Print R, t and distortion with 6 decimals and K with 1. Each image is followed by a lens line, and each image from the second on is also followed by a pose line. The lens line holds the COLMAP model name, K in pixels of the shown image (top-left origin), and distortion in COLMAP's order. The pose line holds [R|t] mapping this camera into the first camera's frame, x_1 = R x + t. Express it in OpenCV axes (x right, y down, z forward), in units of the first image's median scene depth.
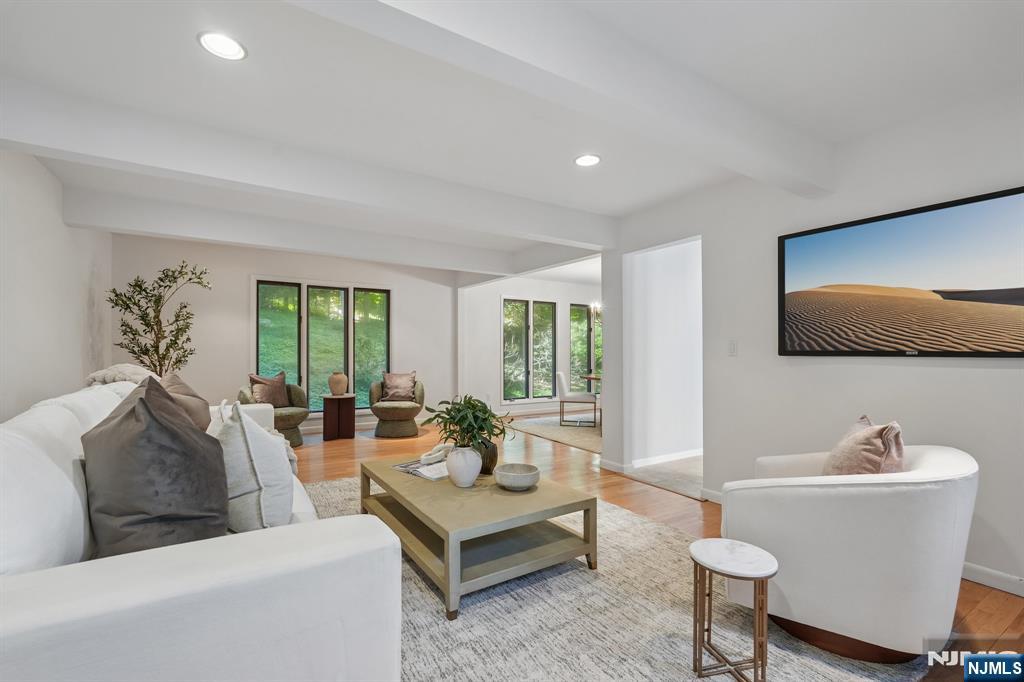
lens RADIAL K [[453.0, 0, 512.5], [0, 453.0, 346.5], [0, 0, 1]] dist [-0.011902, 0.004821]
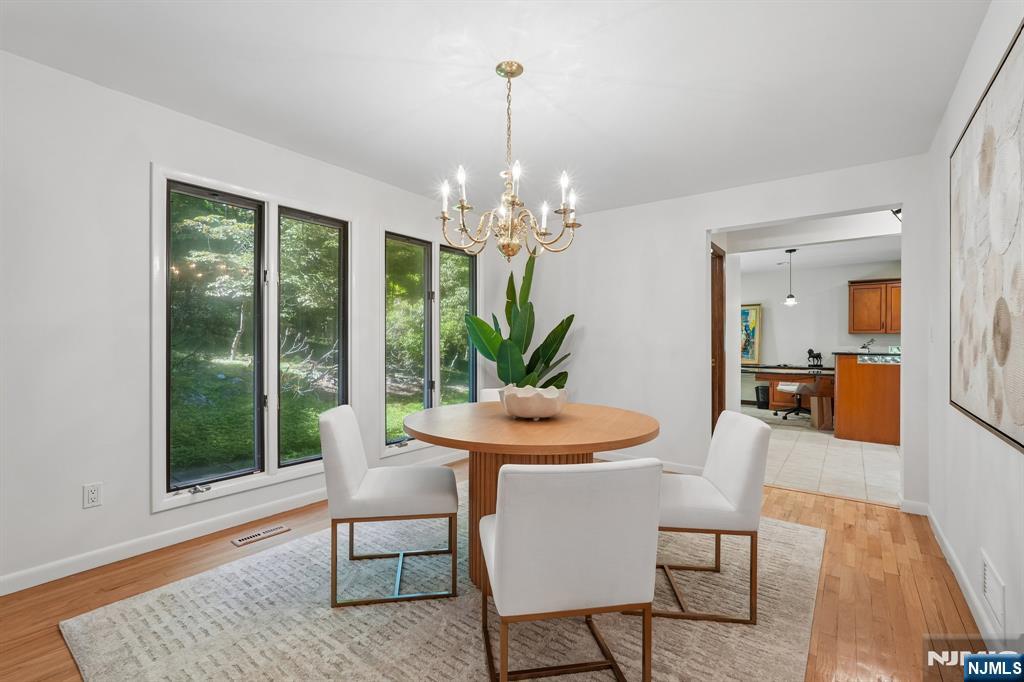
lens RADIAL K [[453.0, 0, 515.7], [0, 453.0, 343.4], [0, 0, 1]] dist [-0.011902, 0.004821]
pose [[0.932174, -0.000260, 0.362009, 0.048571], [-0.003310, 0.999952, 0.009242, 0.003902], [-0.361994, -0.009813, 0.932129, 0.308434]]
